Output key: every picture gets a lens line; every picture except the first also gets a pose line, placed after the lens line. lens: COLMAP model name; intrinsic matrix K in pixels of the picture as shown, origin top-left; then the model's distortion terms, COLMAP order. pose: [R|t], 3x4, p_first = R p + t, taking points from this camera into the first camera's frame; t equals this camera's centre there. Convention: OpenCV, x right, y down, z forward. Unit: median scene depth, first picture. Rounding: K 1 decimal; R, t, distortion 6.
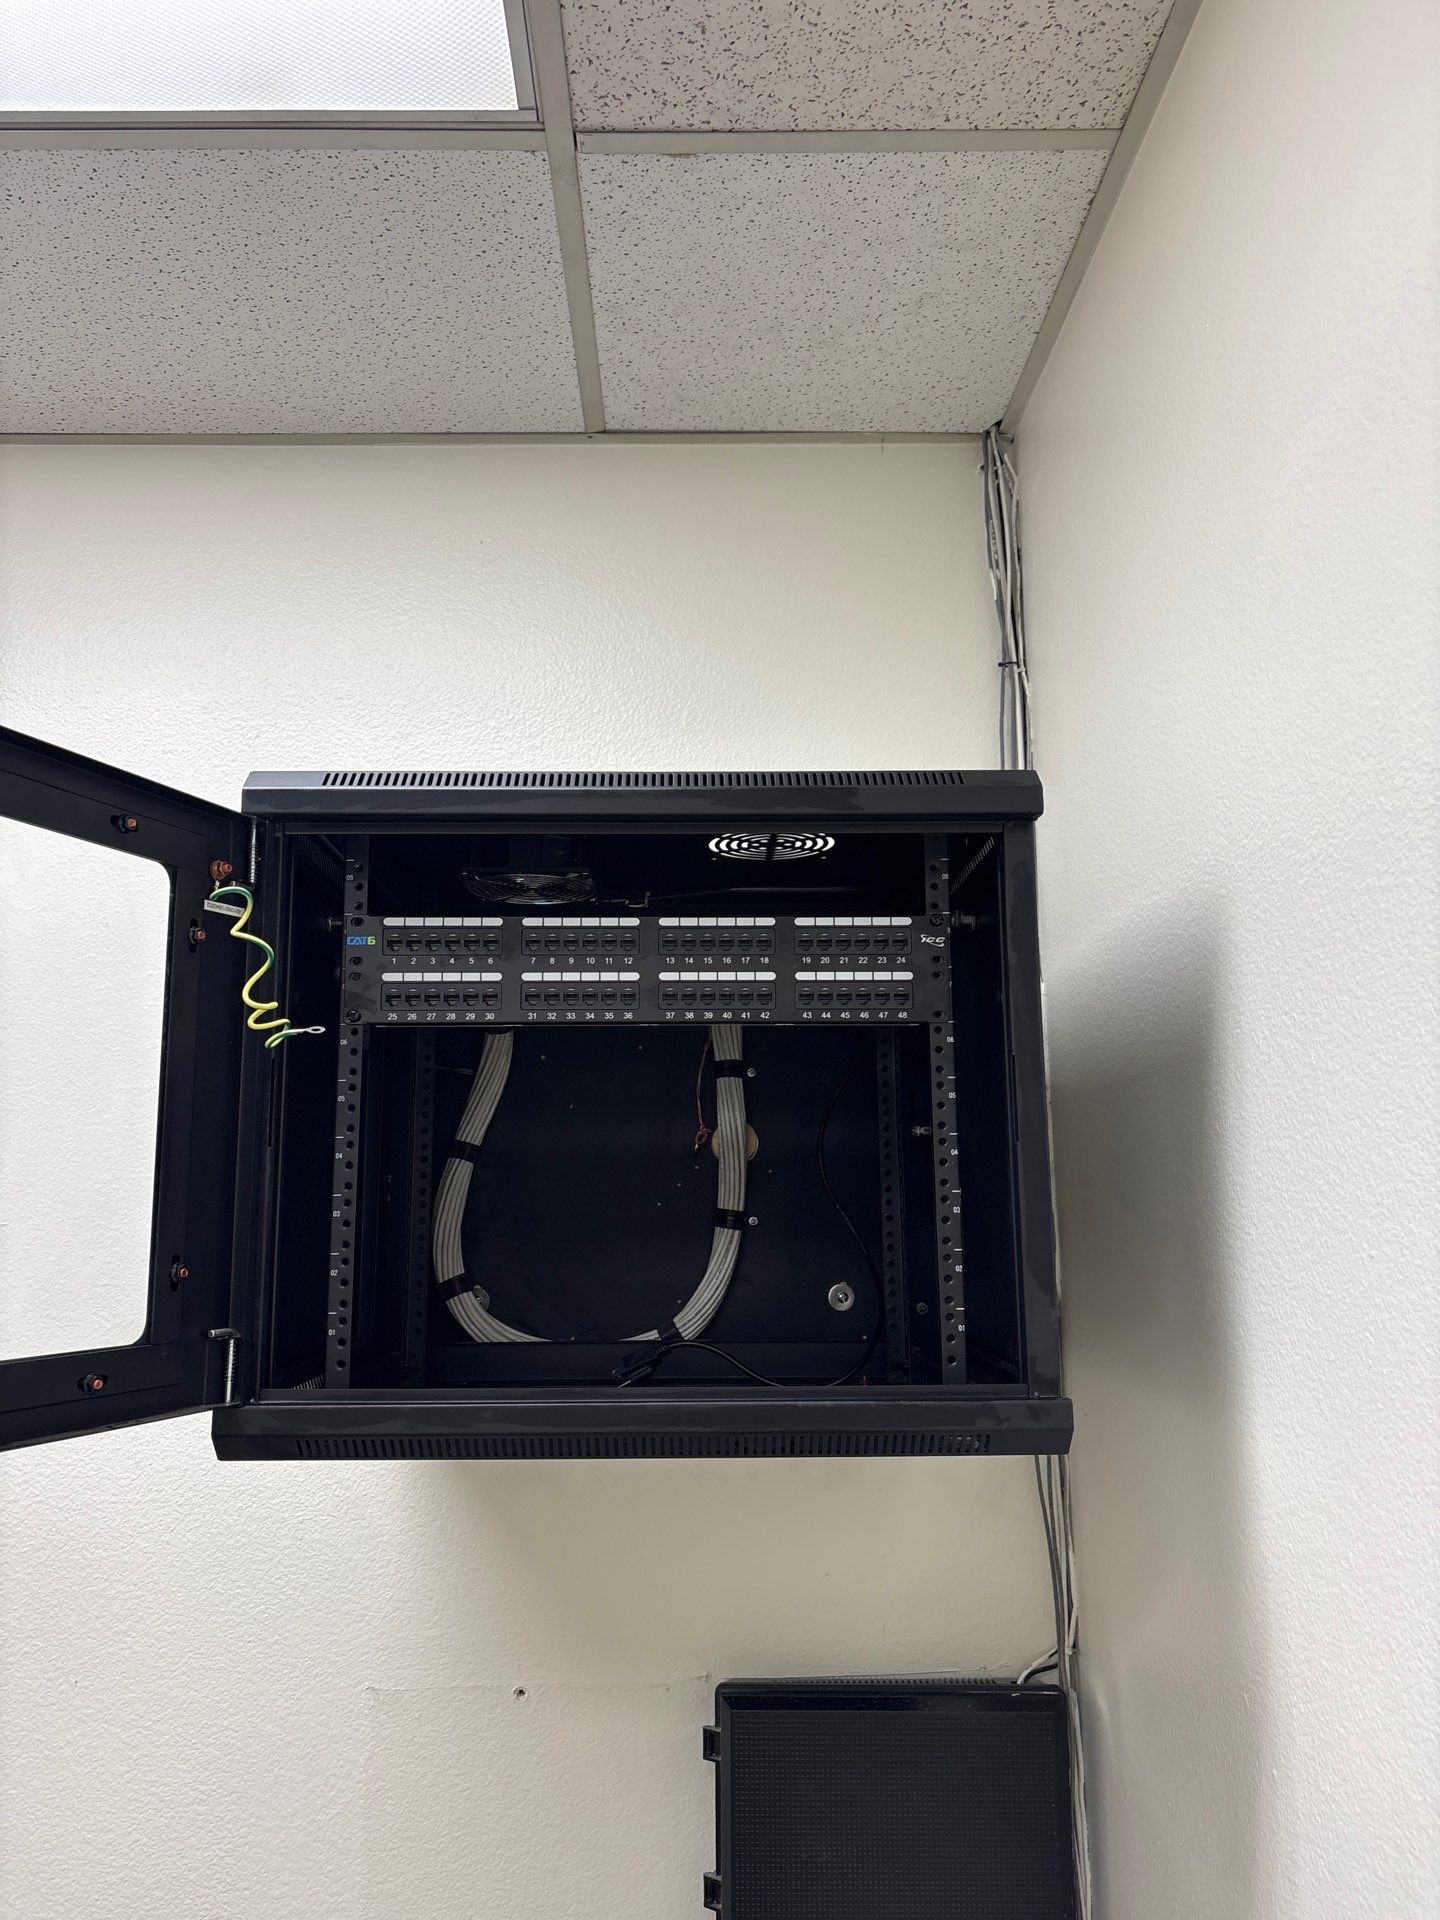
lens RADIAL K [[1420.4, 0, 703.1], [0, 1420.4, 960.0], [0, 0, 1]] dist [0.017971, -0.027749]
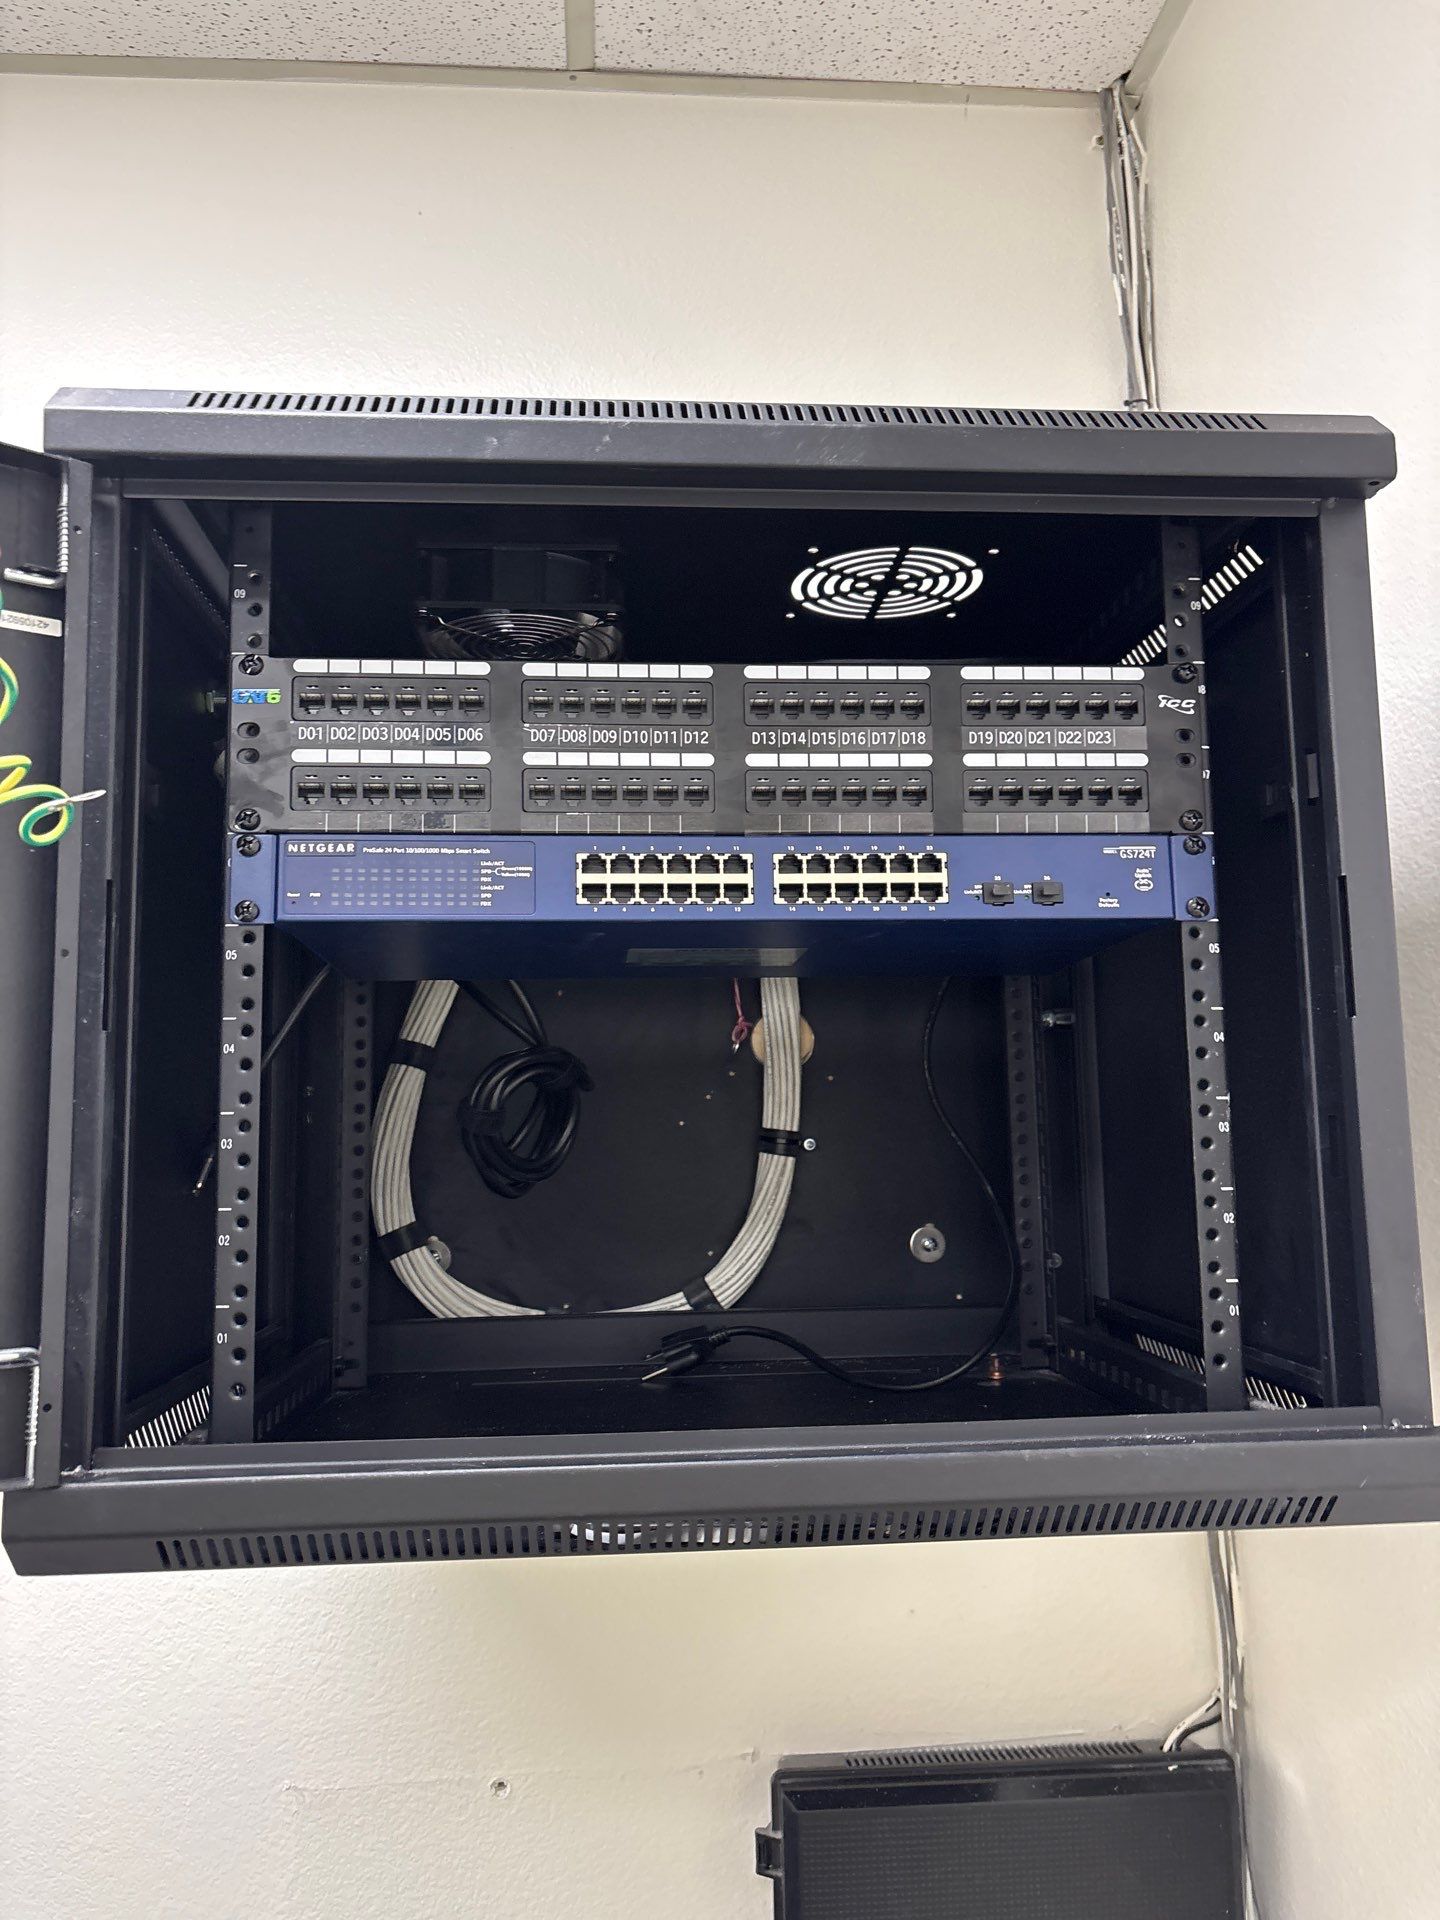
lens RADIAL K [[1416.7, 0, 706.0], [0, 1416.7, 957.8], [0, 0, 1]] dist [0.014132, -0.029470]
pose [[0.997928, -0.002725, 0.064287, -0.070921], [-0.000708, 0.998578, 0.053309, 0.051737], [-0.064341, -0.053244, 0.996507, 0.299253]]
